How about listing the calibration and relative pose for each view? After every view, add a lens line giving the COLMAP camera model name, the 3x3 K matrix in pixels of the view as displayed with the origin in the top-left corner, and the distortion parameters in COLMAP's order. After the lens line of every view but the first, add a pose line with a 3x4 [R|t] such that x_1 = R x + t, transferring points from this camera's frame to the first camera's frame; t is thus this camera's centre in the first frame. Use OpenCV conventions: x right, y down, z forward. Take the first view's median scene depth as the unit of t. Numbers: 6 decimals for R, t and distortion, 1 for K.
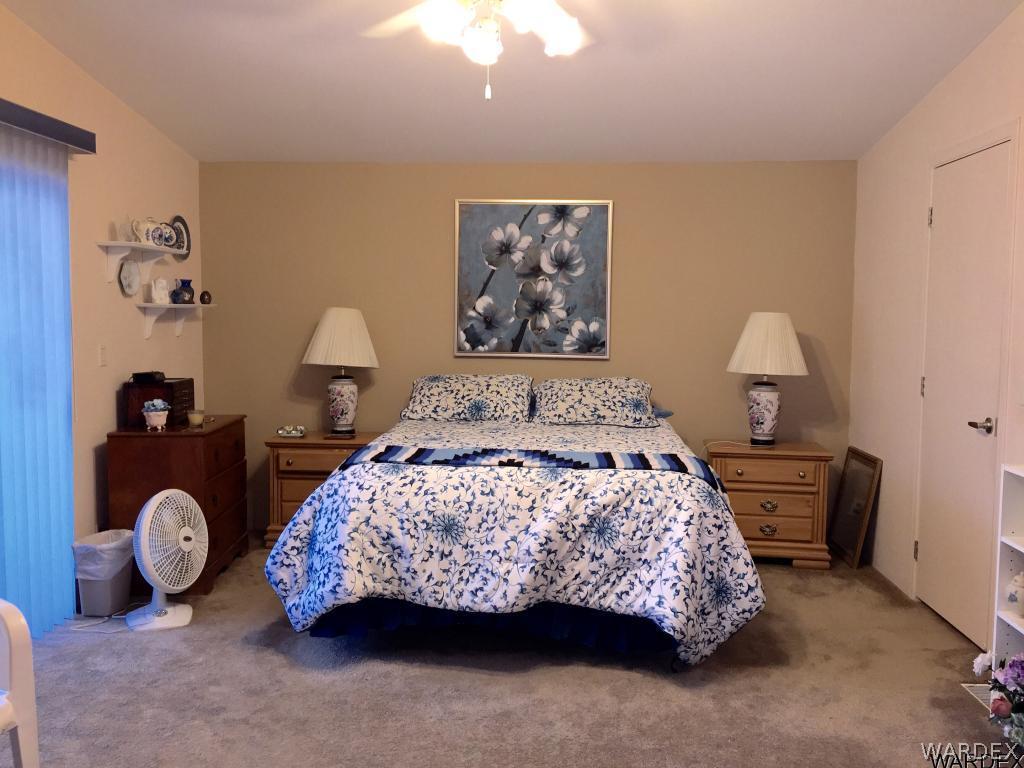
lens RADIAL K [[858.9, 0, 505.0], [0, 858.9, 380.0], [0, 0, 1]] dist [0.060946, -0.069824]
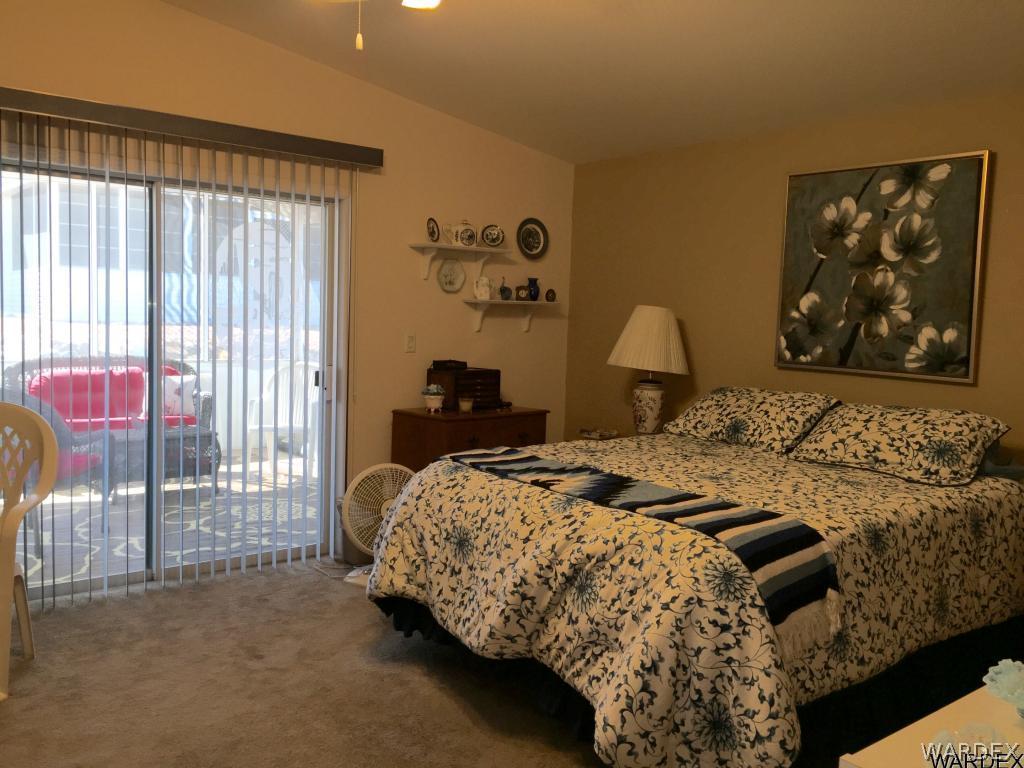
lens RADIAL K [[858.9, 0, 511.0], [0, 858.9, 381.5], [0, 0, 1]] dist [0.060946, -0.069824]
pose [[0.680005, 0.072193, -0.729645, 0.443980], [-0.083331, 0.996302, 0.020915, -0.011912], [0.728457, 0.046580, 0.683507, 0.311032]]
